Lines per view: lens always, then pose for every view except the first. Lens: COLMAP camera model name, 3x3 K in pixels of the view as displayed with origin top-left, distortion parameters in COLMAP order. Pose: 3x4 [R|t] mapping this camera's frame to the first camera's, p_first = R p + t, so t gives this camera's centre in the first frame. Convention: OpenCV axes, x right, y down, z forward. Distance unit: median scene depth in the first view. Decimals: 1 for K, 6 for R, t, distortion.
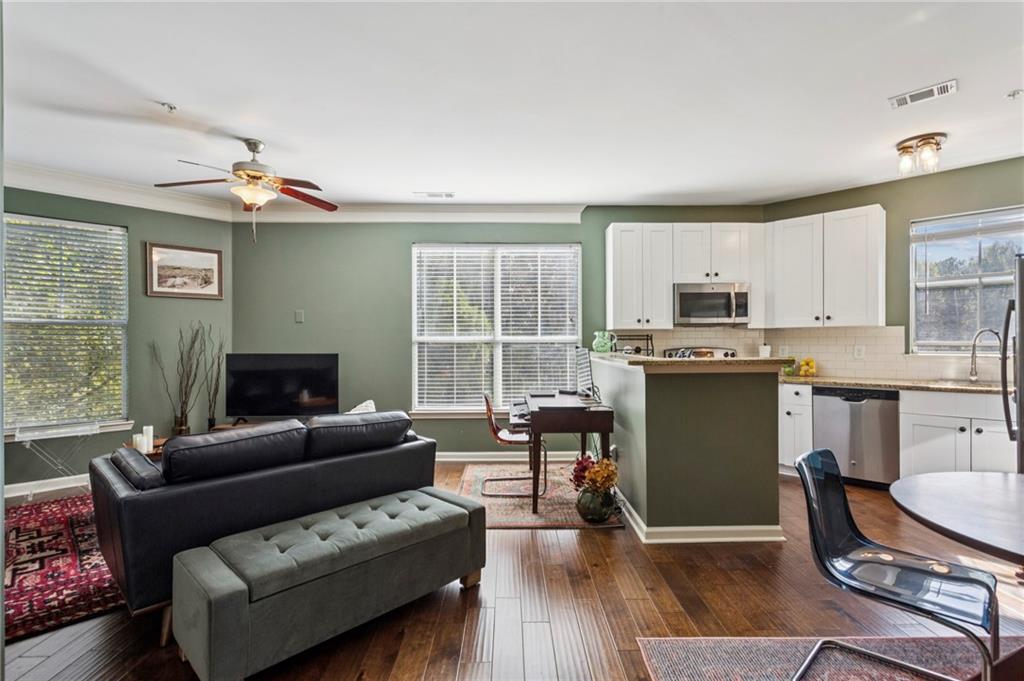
lens RADIAL K [[492.1, 0, 512.1], [0, 492.1, 345.7], [0, 0, 1]] dist [0.002273, 0.000805]
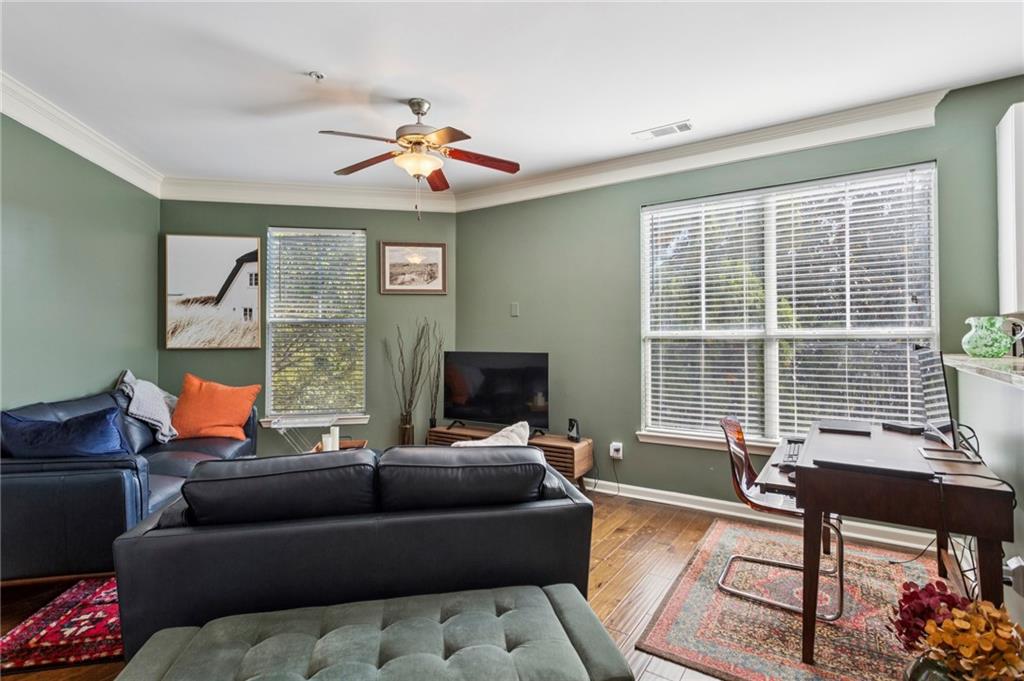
lens RADIAL K [[503.5, 0, 509.4], [0, 503.5, 335.4], [0, 0, 1]] dist [0.003946, 0.001373]
pose [[0.826251, -0.006181, -0.563269, 0.068839], [-0.002753, 0.999884, -0.015011, -0.000067], [0.563296, 0.013953, 0.826137, 0.284147]]
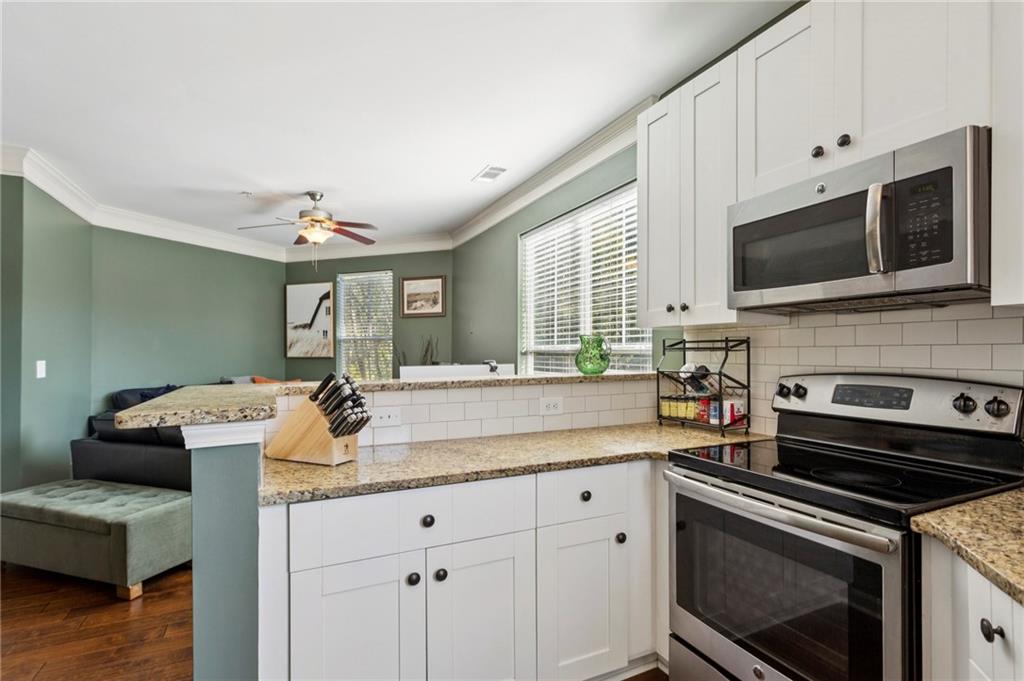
lens RADIAL K [[500.2, 0, 516.7], [0, 500.2, 350.4], [0, 0, 1]] dist [0.000891, 0.000138]
pose [[0.416958, 0.002078, -0.908923, 0.640549], [-0.004859, 0.999988, 0.000058, -0.011807], [0.908913, 0.004392, 0.416963, 0.707487]]
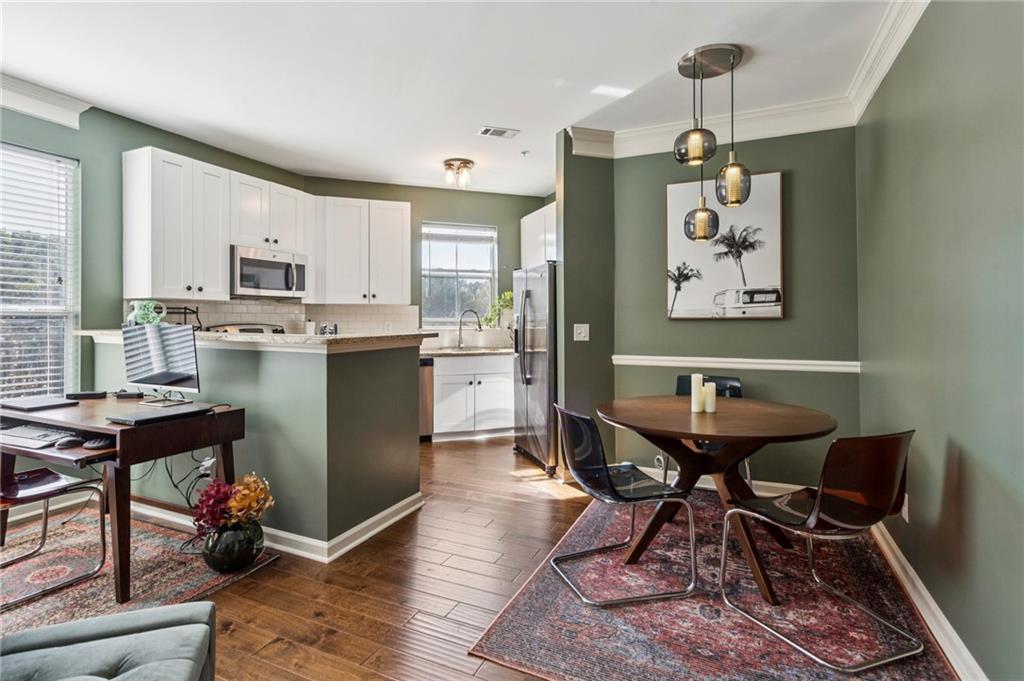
lens RADIAL K [[509.7, 0, 504.8], [0, 509.7, 316.0], [0, 0, 1]] dist [0.001293, 0.000363]
pose [[0.429654, 0.011372, 0.902922, -0.244050], [0.002567, 0.999901, -0.013815, 0.003697], [-0.902990, 0.008253, 0.429583, 0.243866]]
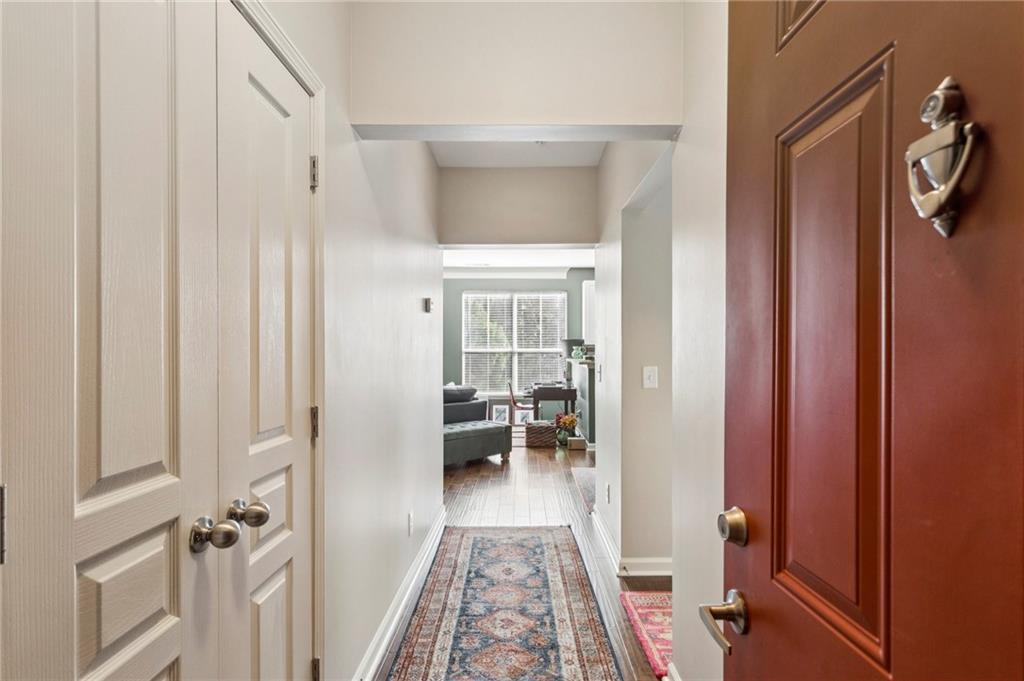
lens RADIAL K [[503.5, 0, 509.4], [0, 503.5, 335.4], [0, 0, 1]] dist [0.003946, 0.001373]
pose [[0.999575, 0.002211, -0.029064, 0.001042], [-0.003270, 0.999330, -0.036442, -0.002462], [0.028964, 0.036522, 0.998913, -0.726534]]
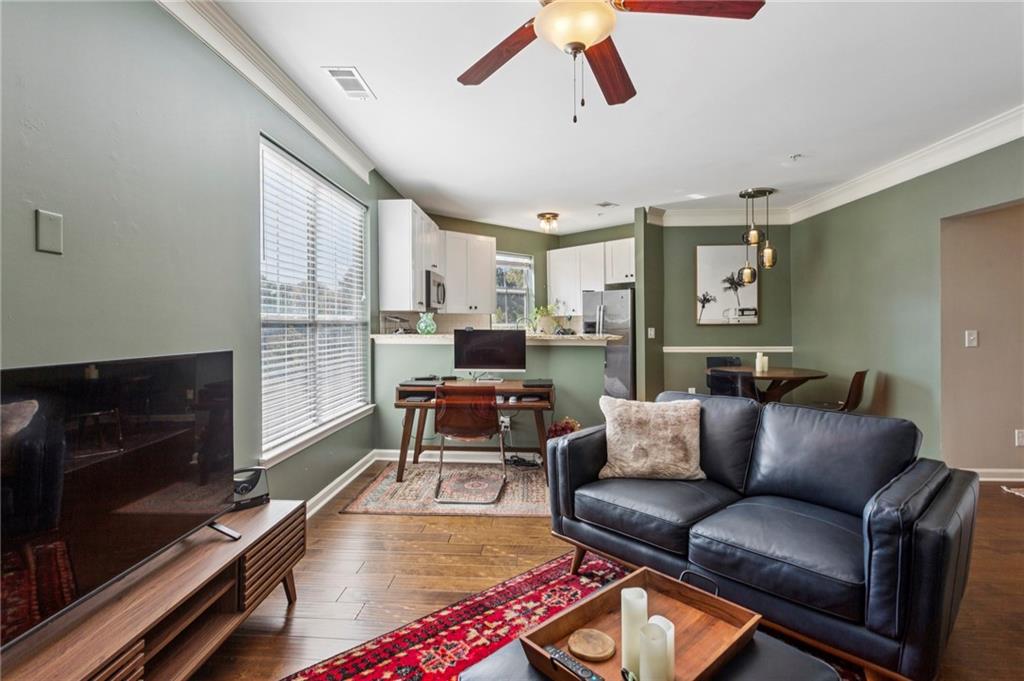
lens RADIAL K [[499.3, 0, 508.3], [0, 499.3, 322.7], [0, 0, 1]] dist [0.001186, 0.000196]
pose [[0.063427, 0.006360, 0.997966, -0.785665], [0.007489, 0.999949, -0.006848, -0.001939], [-0.997958, 0.007908, 0.063377, 0.782986]]
